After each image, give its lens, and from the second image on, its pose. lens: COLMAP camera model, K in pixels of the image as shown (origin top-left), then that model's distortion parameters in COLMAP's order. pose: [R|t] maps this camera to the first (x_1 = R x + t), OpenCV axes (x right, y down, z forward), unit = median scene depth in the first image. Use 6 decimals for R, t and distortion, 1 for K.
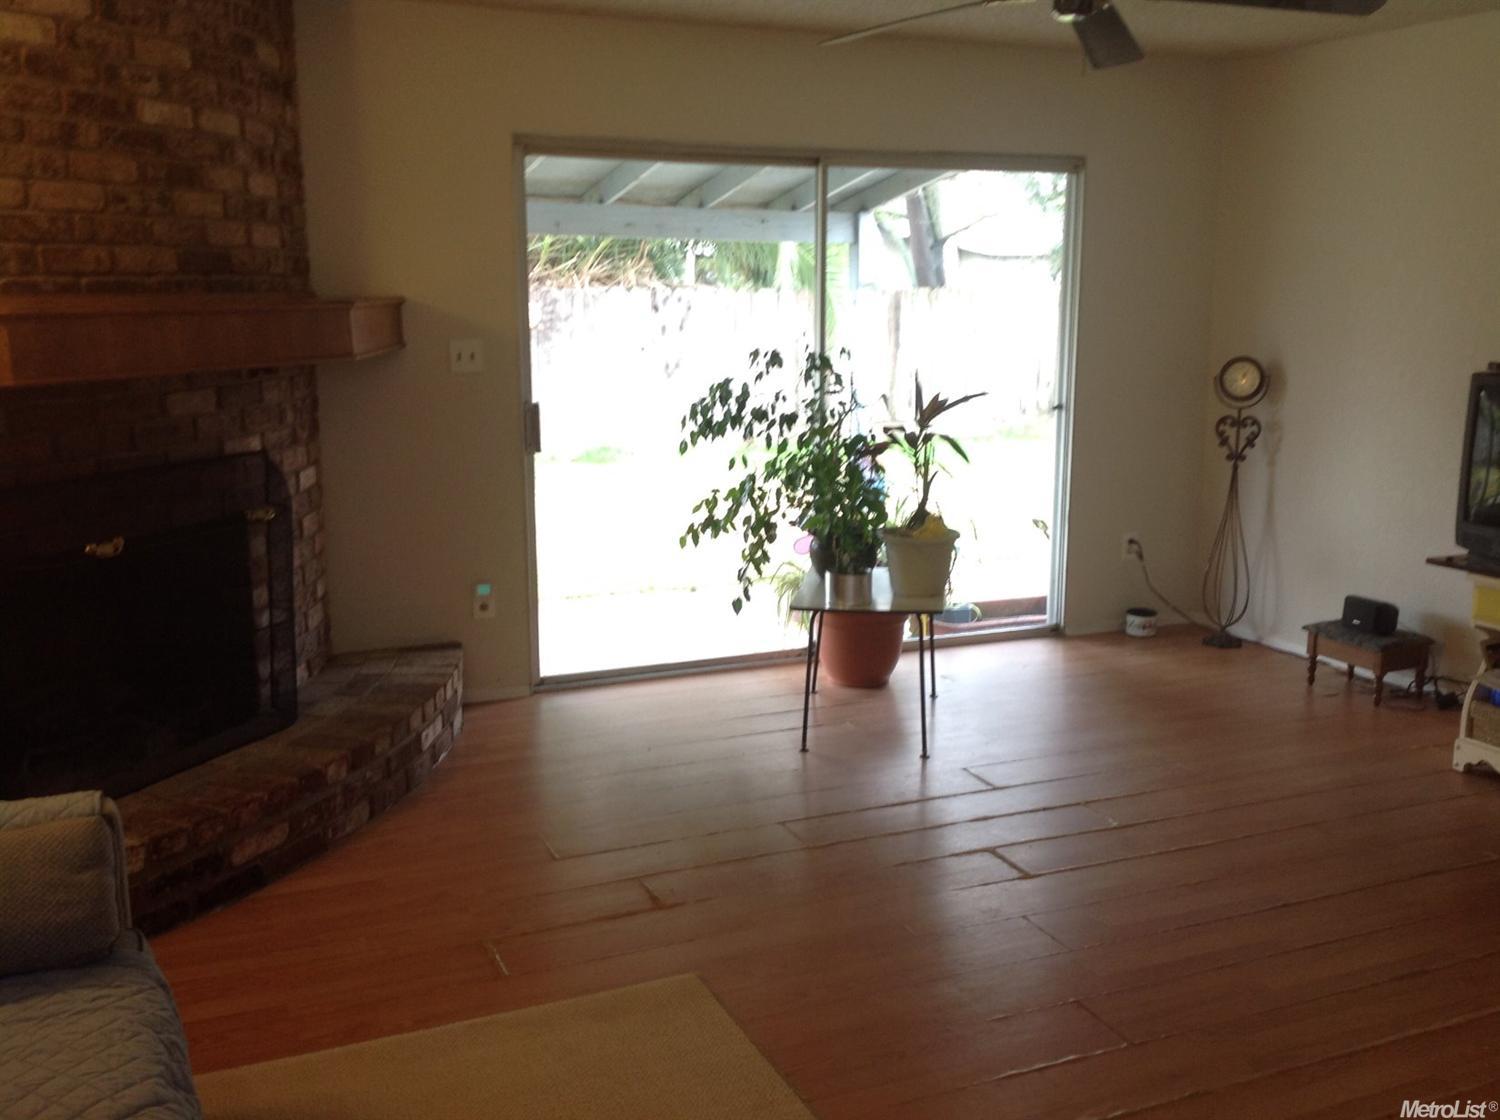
lens RADIAL K [[1429.9, 0, 750.0], [0, 1429.9, 560.0], [0, 0, 1]] dist [0.001608, -0.111919]
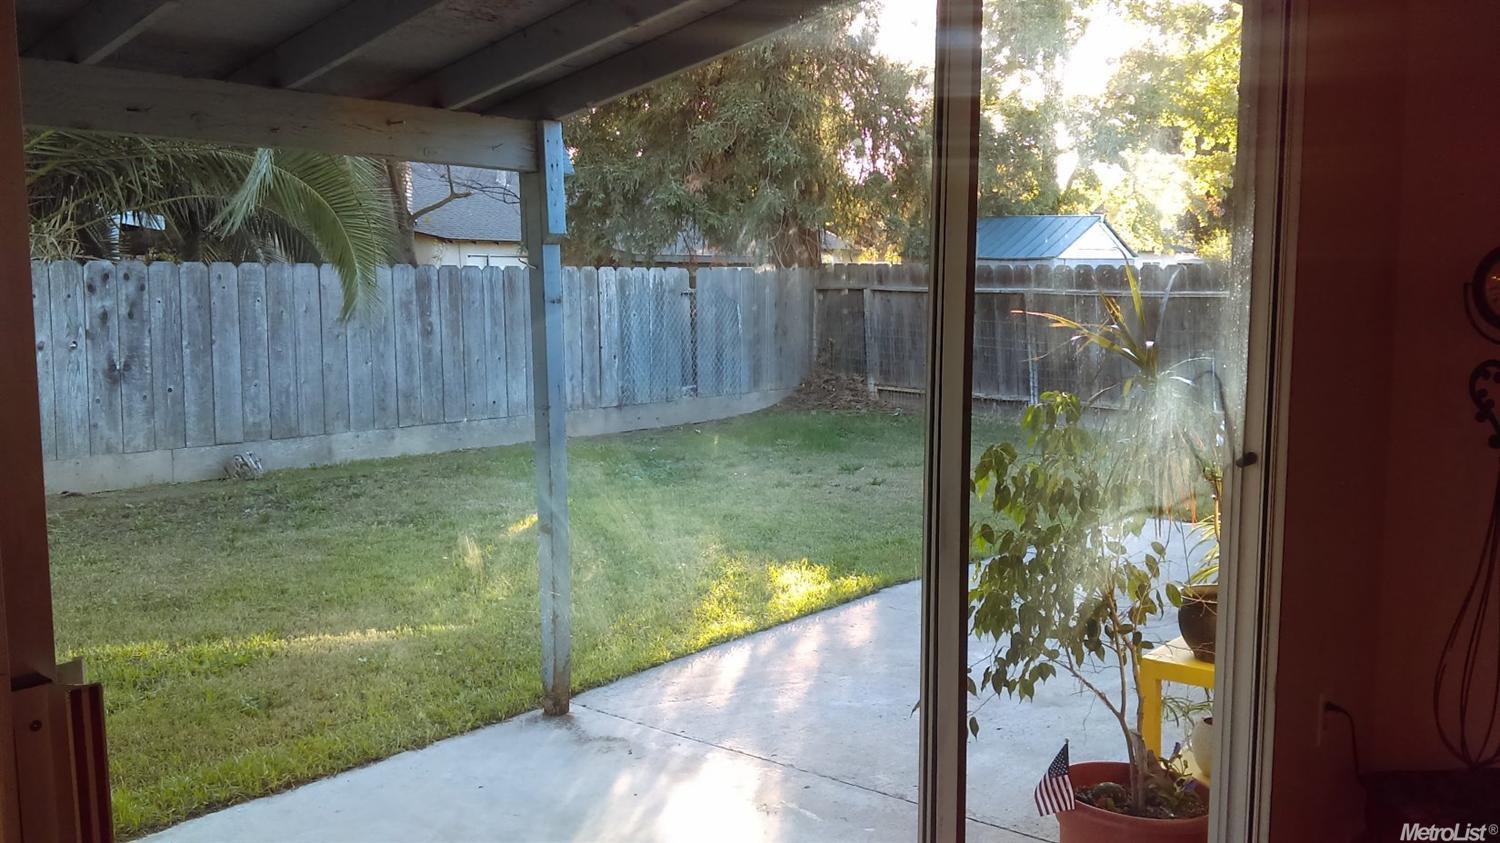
lens RADIAL K [[1279.8, 0, 750.0], [0, 1279.8, 421.5], [0, 0, 1]] dist [-0.000596, -0.000941]
pose [[0.898979, -0.048058, 0.435347, -0.174369], [0.081357, 0.994986, -0.058163, -0.155712], [-0.430369, 0.087706, 0.898382, 0.981116]]
